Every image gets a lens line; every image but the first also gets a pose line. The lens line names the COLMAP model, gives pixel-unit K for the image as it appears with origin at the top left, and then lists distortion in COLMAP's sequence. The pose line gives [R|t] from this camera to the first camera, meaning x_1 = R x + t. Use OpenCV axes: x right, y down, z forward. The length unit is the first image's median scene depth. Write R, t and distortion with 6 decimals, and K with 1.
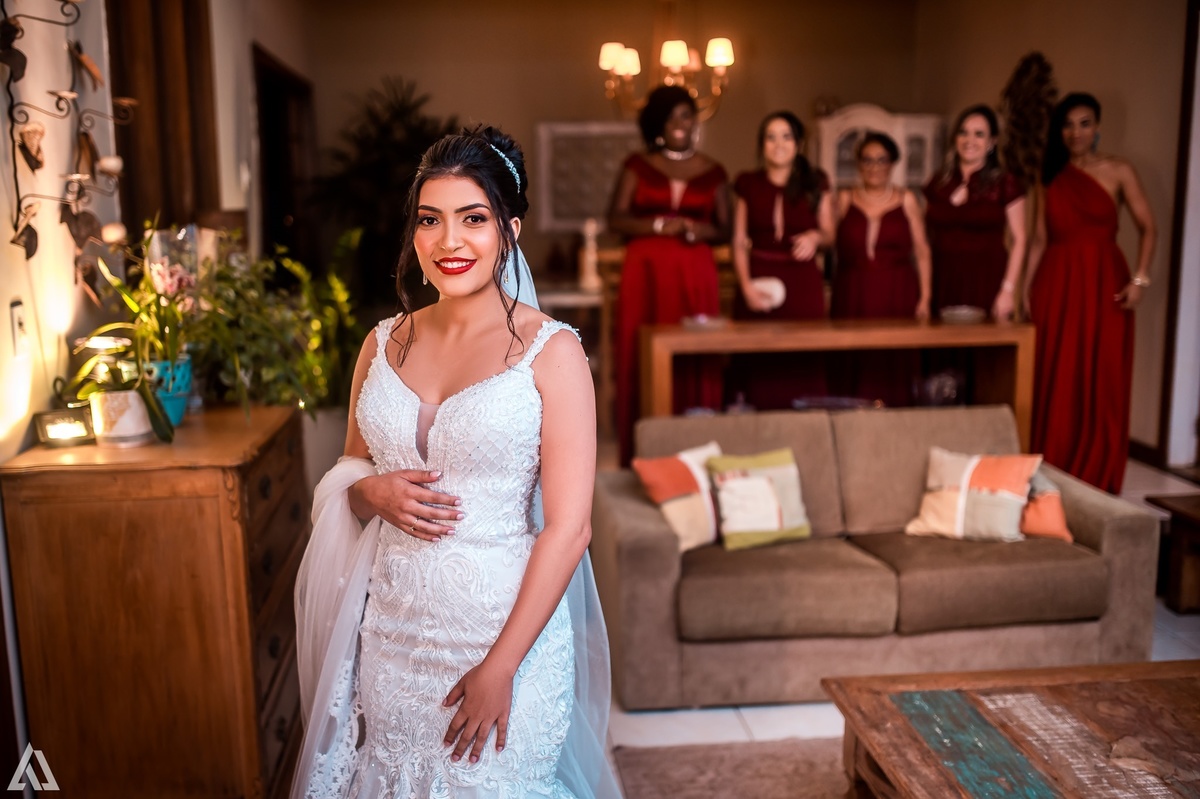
lens RADIAL K [[1268.8, 0, 533.5], [0, 1268.8, 402.9], [0, 0, 1]] dist [-0.014701, 0.003563]
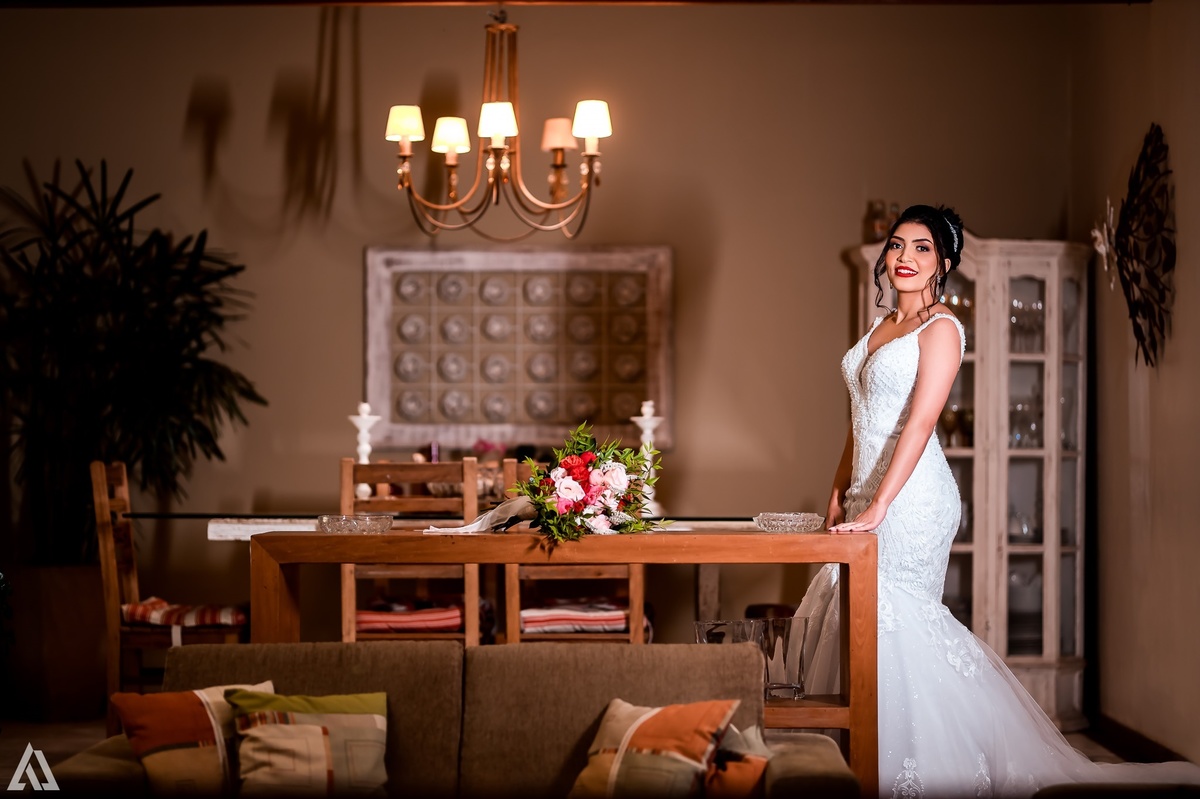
lens RADIAL K [[2974.1, 0, 600.6], [0, 2974.1, 473.2], [0, 0, 1]] dist [0.009363, 0.206314]
pose [[0.995377, 0.017943, -0.094352, 0.385004], [-0.034043, 0.984525, -0.171906, 0.154508], [0.089807, 0.174323, 0.980585, -0.395011]]
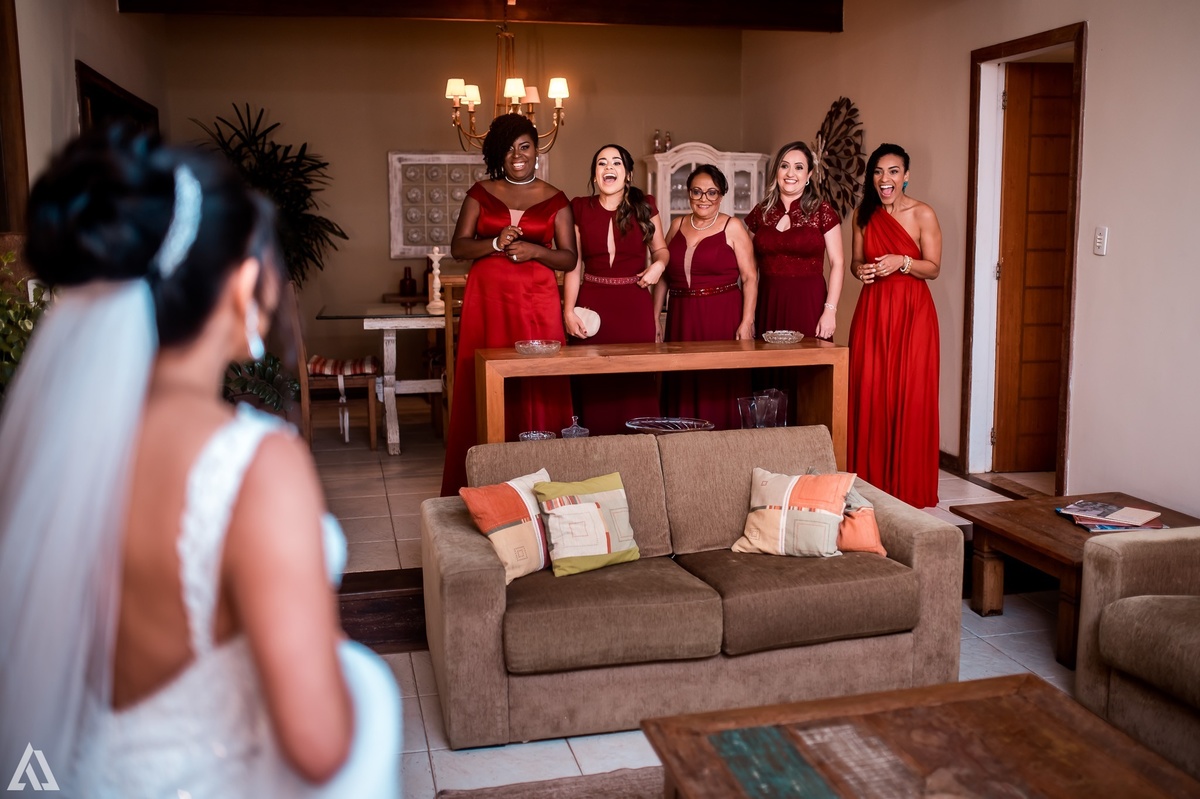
lens RADIAL K [[1163.2, 0, 600.0], [0, 1163.2, 399.5], [0, 0, 1]] dist [-0.070855, 0.014385]
pose [[0.987278, -0.015019, 0.158293, 0.037384], [0.017551, 0.999739, -0.014611, -0.006955], [-0.158032, 0.017203, 0.987284, 0.083818]]
